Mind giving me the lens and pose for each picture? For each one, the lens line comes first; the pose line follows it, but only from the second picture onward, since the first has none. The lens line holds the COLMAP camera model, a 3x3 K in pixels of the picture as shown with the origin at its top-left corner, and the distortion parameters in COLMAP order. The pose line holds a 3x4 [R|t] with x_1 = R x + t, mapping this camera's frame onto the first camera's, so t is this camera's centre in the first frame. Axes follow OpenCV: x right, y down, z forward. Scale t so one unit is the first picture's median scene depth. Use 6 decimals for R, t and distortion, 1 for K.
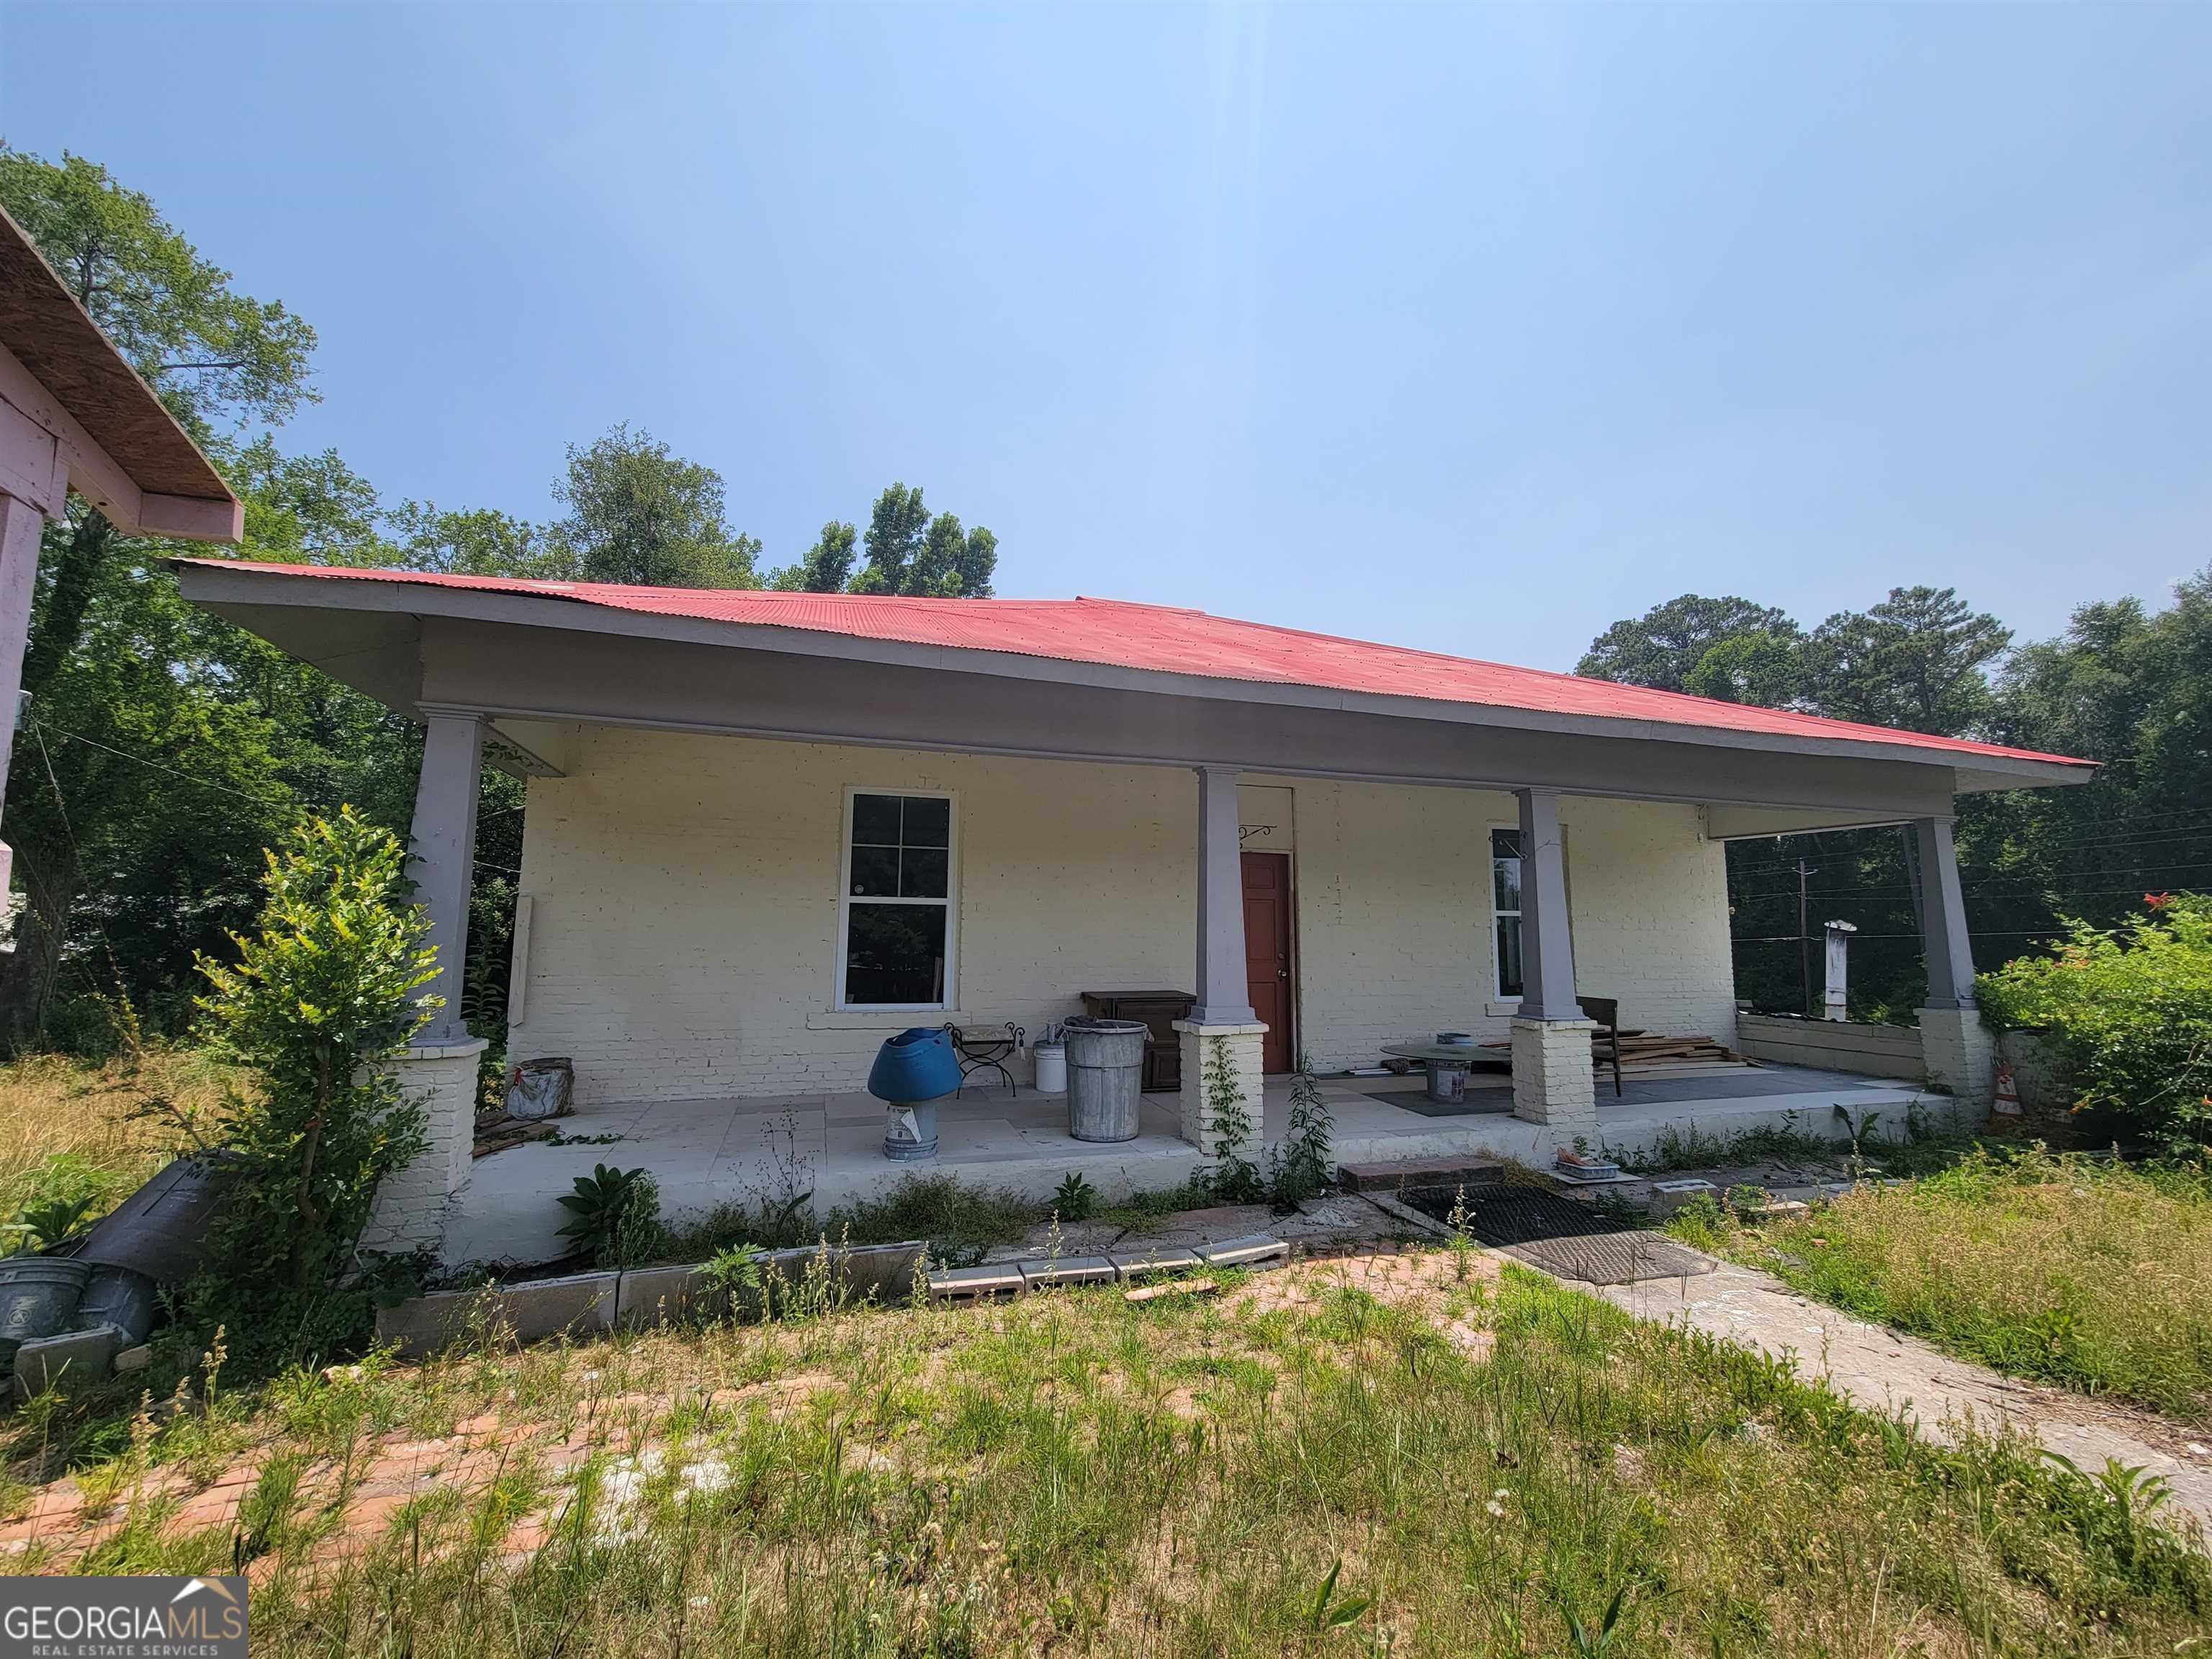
lens RADIAL K [[885.2, 0, 1100.3], [0, 885.2, 835.3], [0, 0, 1]] dist [-0.003492, -0.000376]
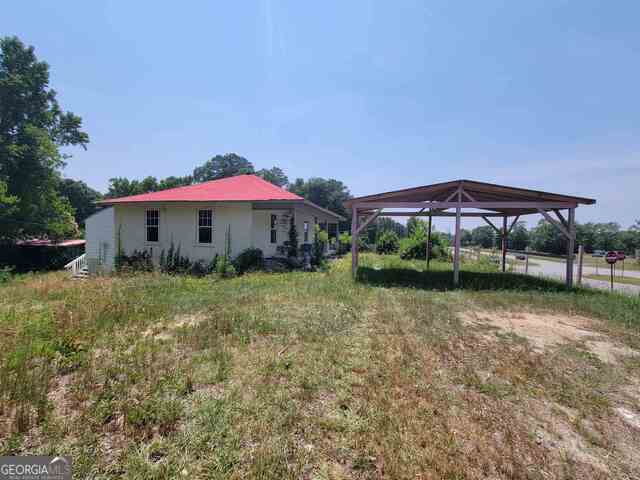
lens RADIAL K [[256.7, 0, 320.0], [0, 256.7, 240.0], [0, 0, 1]] dist [-0.012008, -0.000311]
pose [[0.517317, -0.015093, 0.855661, -2.167692], [-0.106374, 0.990957, 0.081791, -0.054383], [-0.849157, -0.133332, 0.511033, -0.430409]]
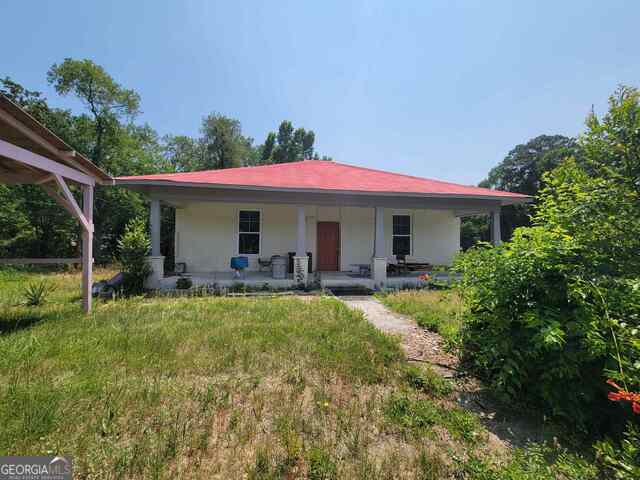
lens RADIAL K [[256.3, 0, 320.0], [0, 256.3, 240.0], [0, 0, 1]] dist [-0.001872, 0.000029]
pose [[0.987748, 0.000098, -0.156056, 0.452540], [0.014520, 0.995604, 0.092533, -0.012405], [0.155379, -0.093665, 0.983404, -0.383434]]
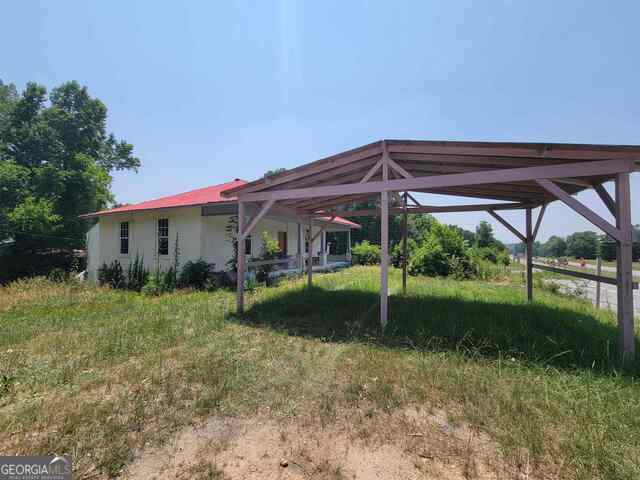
lens RADIAL K [[256.3, 0, 320.0], [0, 256.3, 240.0], [0, 0, 1]] dist [-0.001872, 0.000029]
pose [[0.706621, 0.011154, 0.707504, -1.359773], [-0.075232, 0.995393, 0.059445, -0.073031], [-0.703581, -0.095232, 0.704205, -0.750711]]
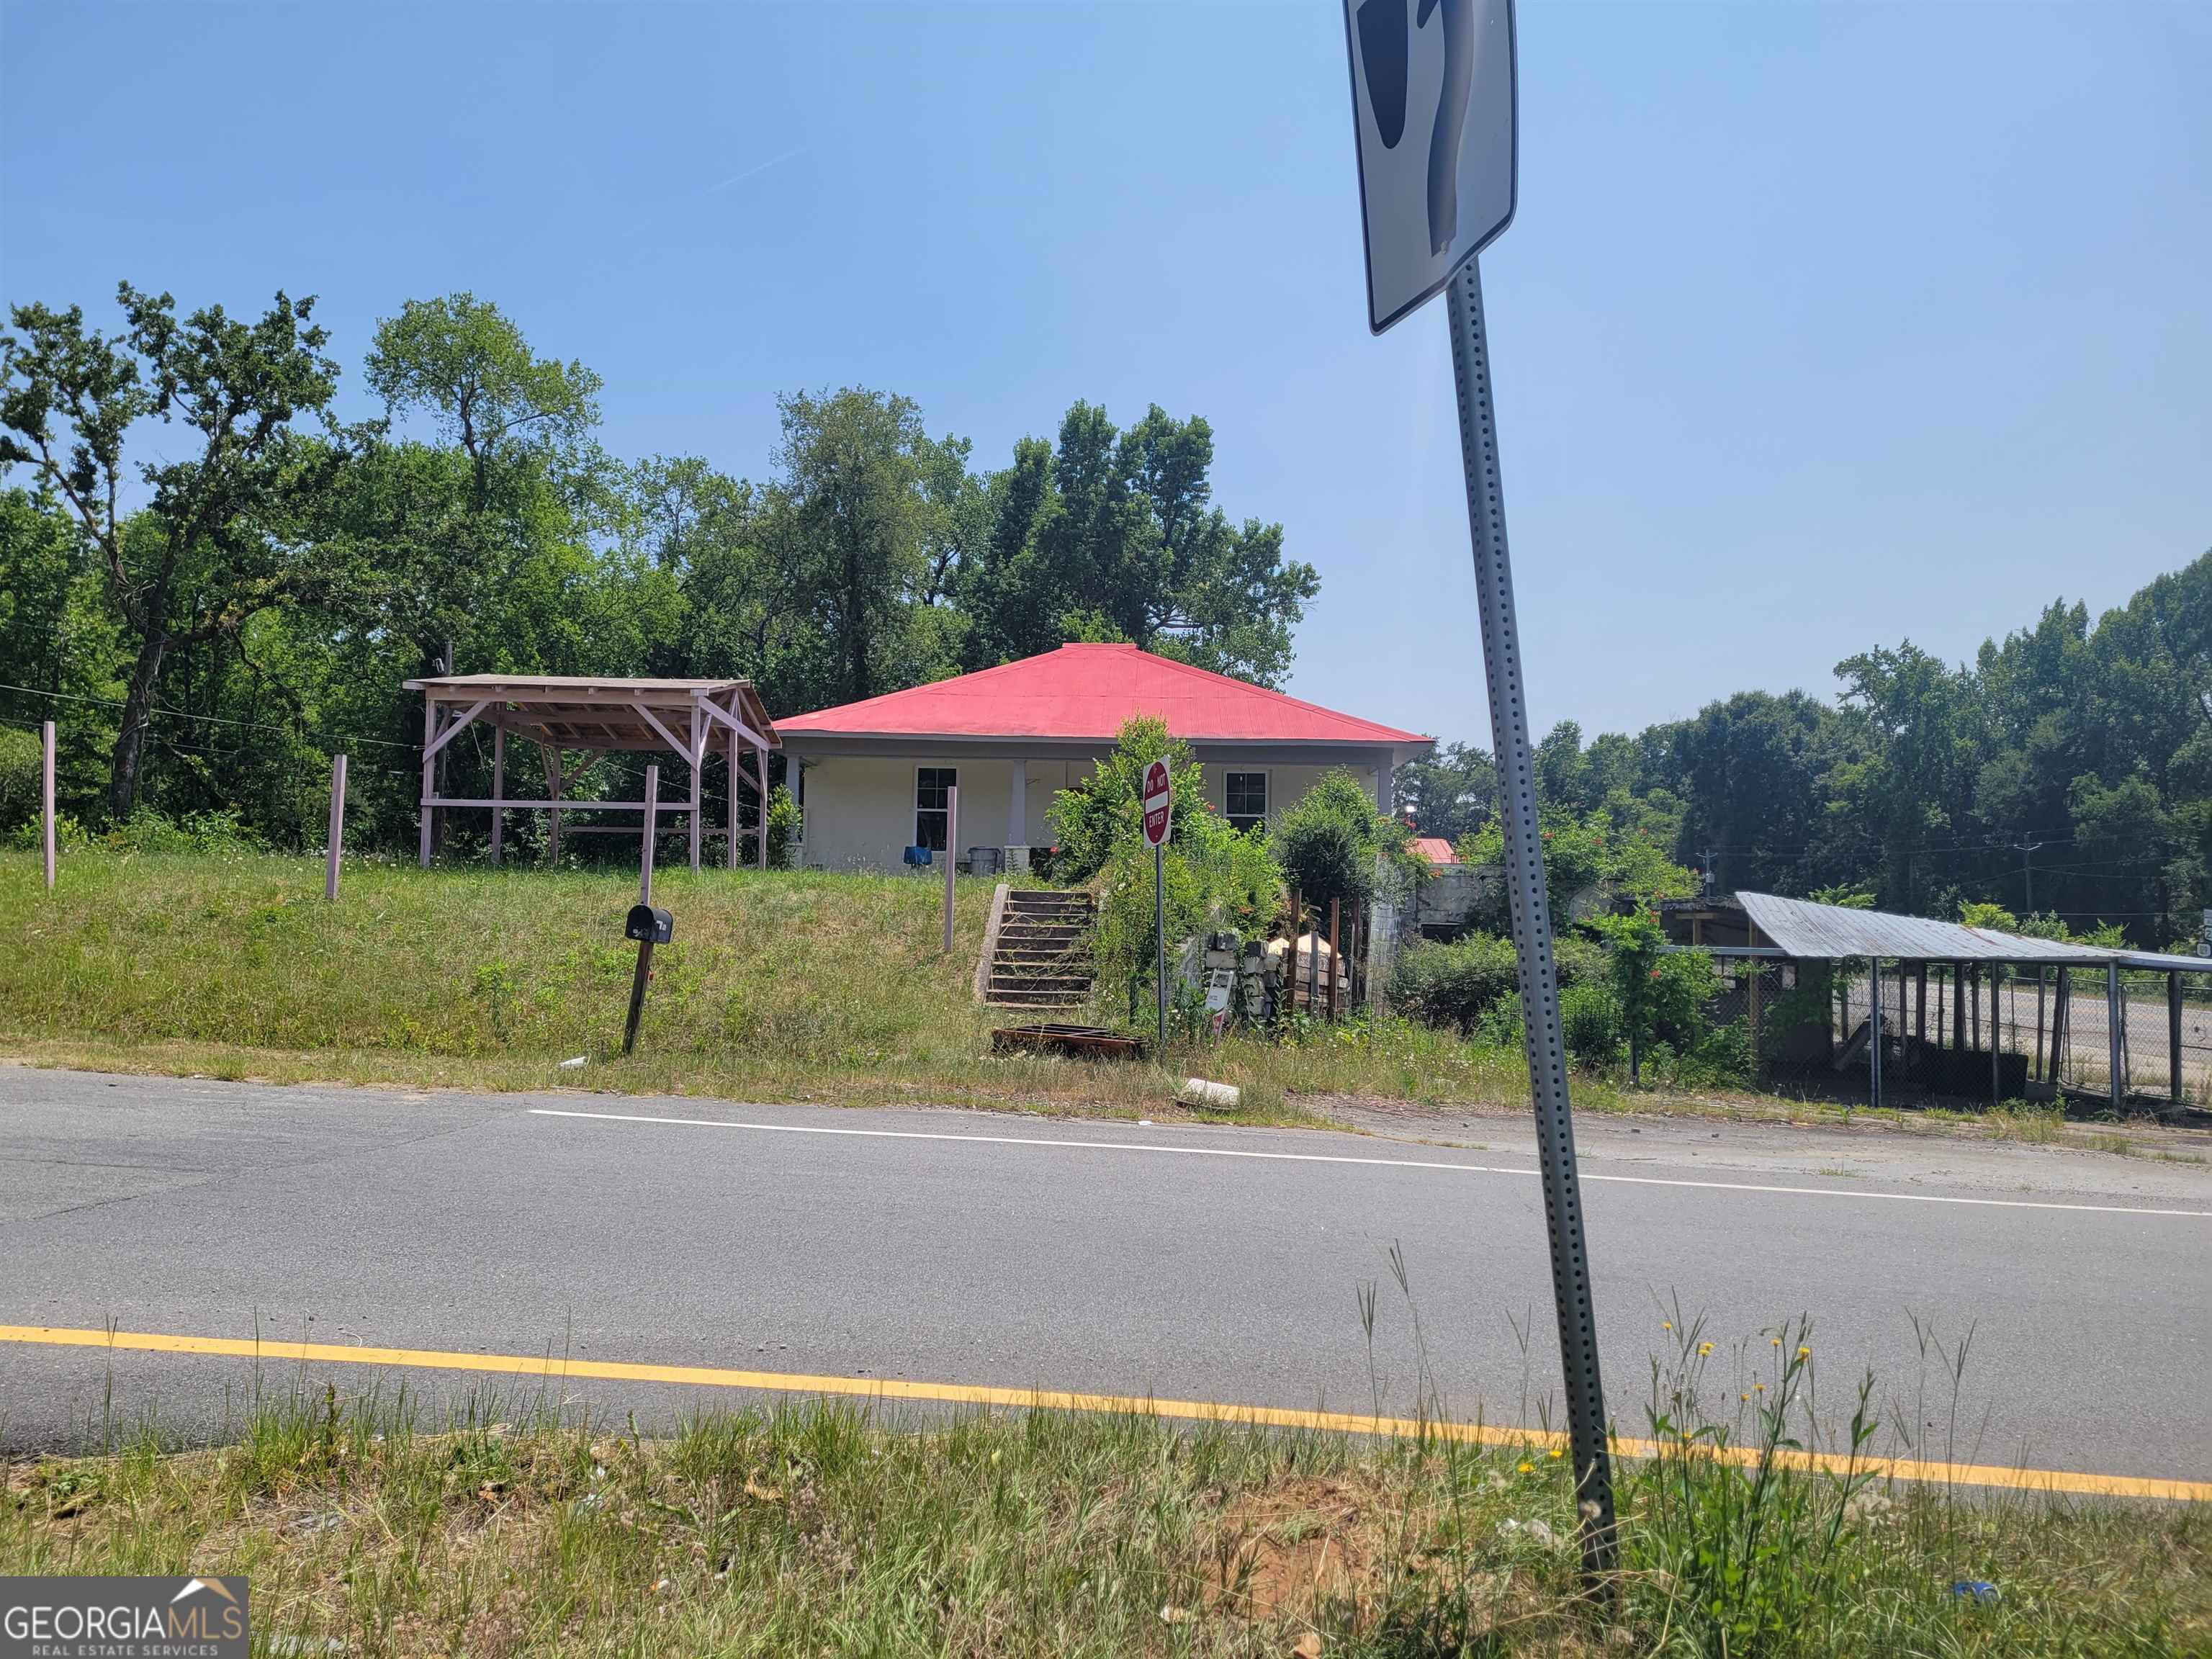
lens RADIAL K [[1601.3, 0, 1106.0], [0, 1601.3, 829.5], [0, 0, 1]] dist [0.078919, -0.072330]
pose [[0.944816, -0.007999, -0.327505, 2.094953], [0.023522, 0.998778, 0.043464, -0.068782], [0.326757, -0.048769, 0.943849, -3.824440]]
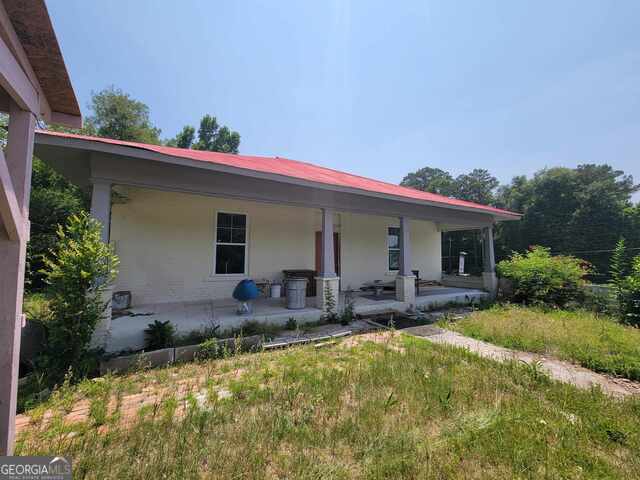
lens RADIAL K [[256.0, 0, 316.2], [0, 256.0, 241.1], [0, 0, 1]] dist [-0.002617, -0.000387]
pose [[0.981163, 0.012669, 0.192765, -0.117313], [-0.023038, 0.998400, 0.051646, 0.004792], [-0.191803, -0.055114, 0.979885, -0.044208]]
